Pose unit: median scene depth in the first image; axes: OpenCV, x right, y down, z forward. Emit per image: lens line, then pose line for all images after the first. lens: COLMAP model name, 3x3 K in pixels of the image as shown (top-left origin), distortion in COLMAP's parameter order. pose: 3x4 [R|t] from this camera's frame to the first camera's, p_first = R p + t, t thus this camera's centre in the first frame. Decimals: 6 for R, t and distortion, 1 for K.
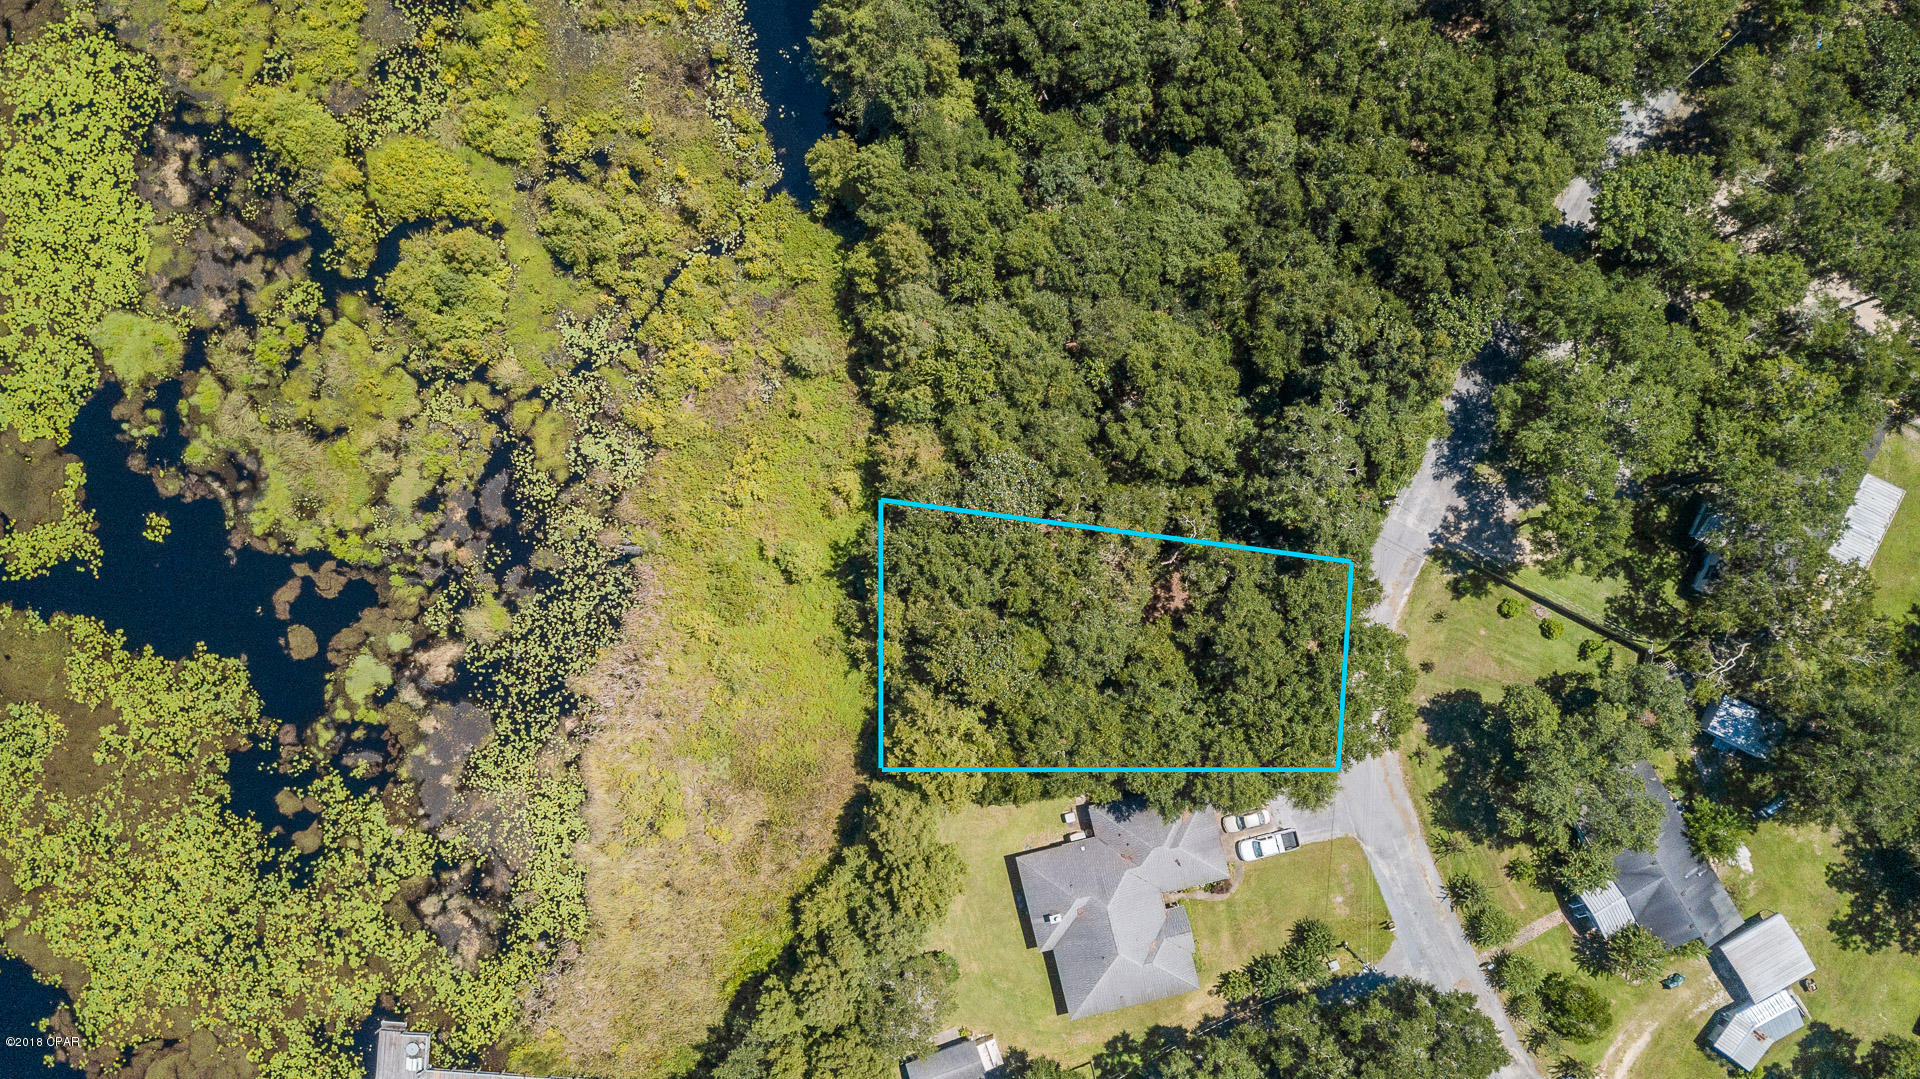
lens RADIAL K [[1435.8, 0, 963.8], [0, 1435.8, 542.8], [0, 0, 1]] dist [0.029438, -0.009407]
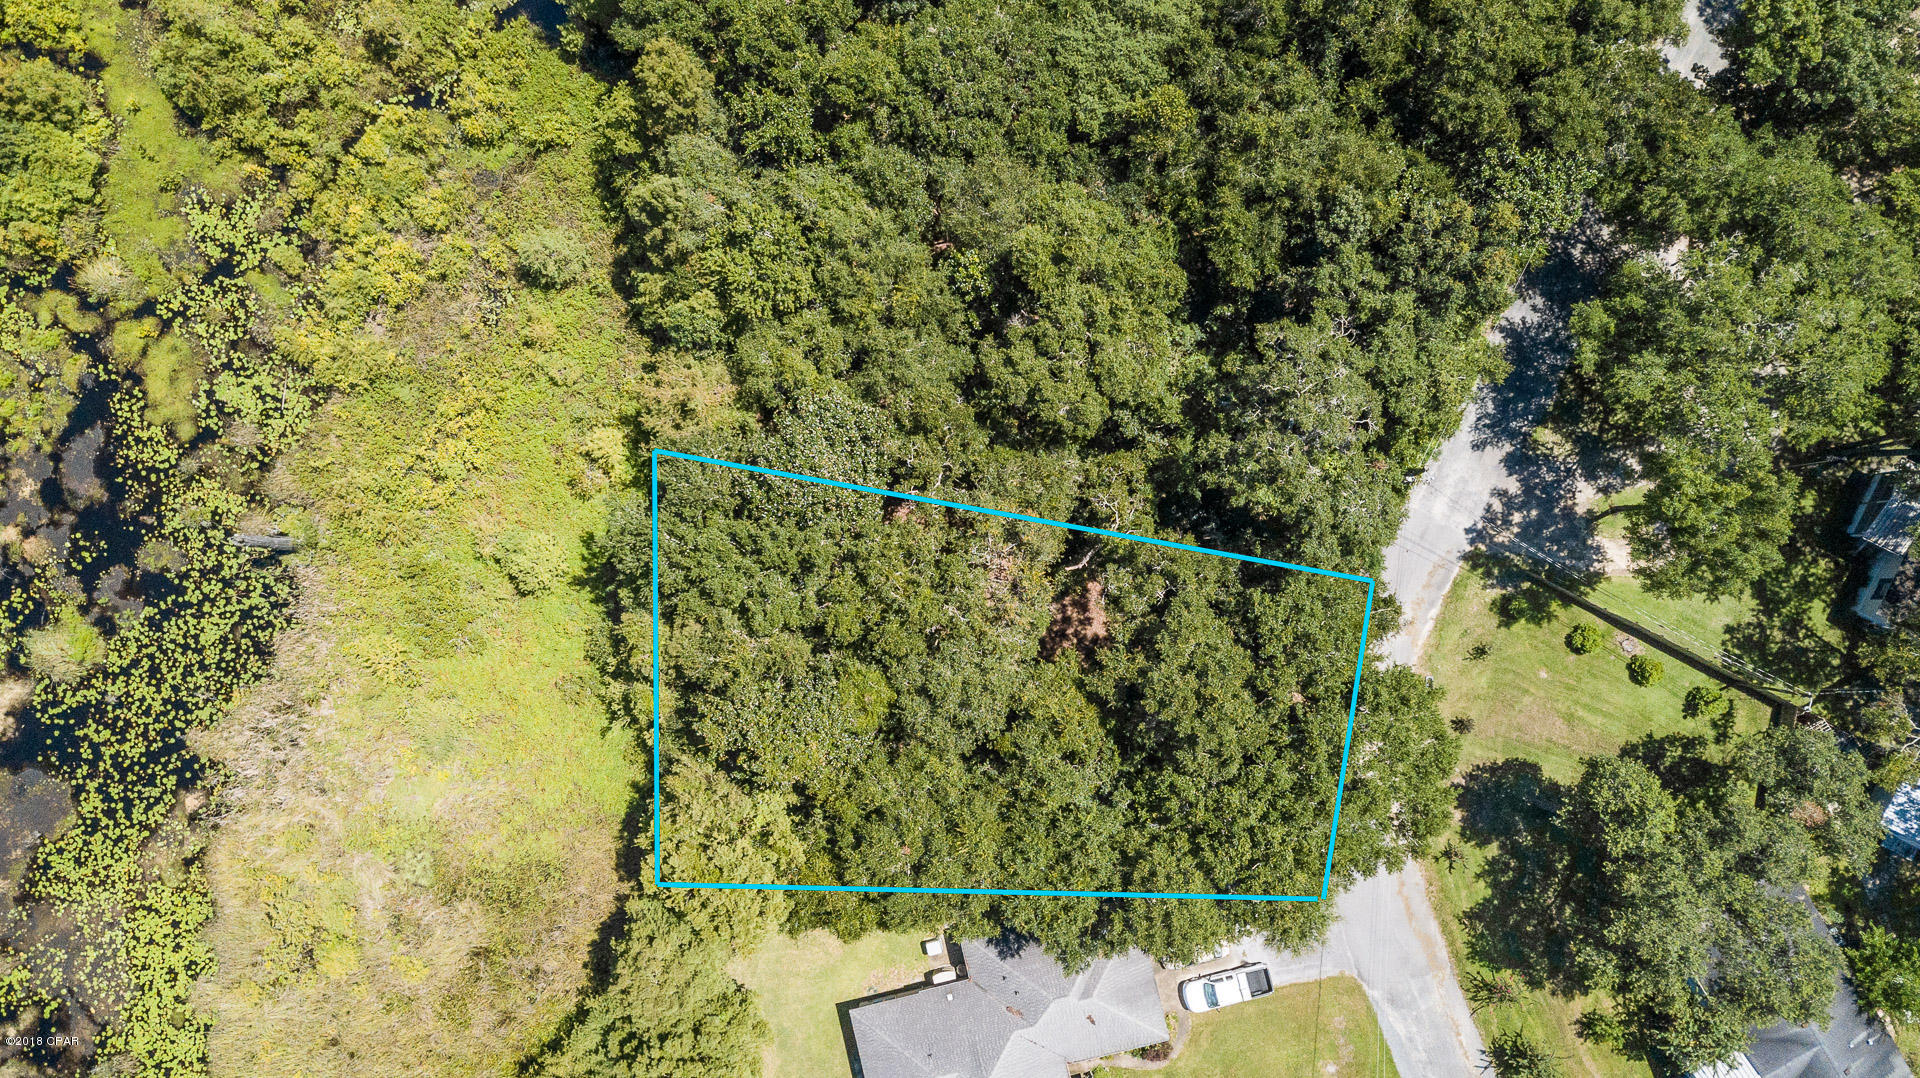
lens RADIAL K [[1435.8, 0, 958.8], [0, 1435.8, 541.7], [0, 0, 1]] dist [0.029438, -0.009407]
pose [[0.999710, 0.008707, 0.022435, 0.070683], [-0.008538, 0.999935, -0.007587, 0.007104], [-0.022500, 0.007393, 0.999720, 0.334822]]
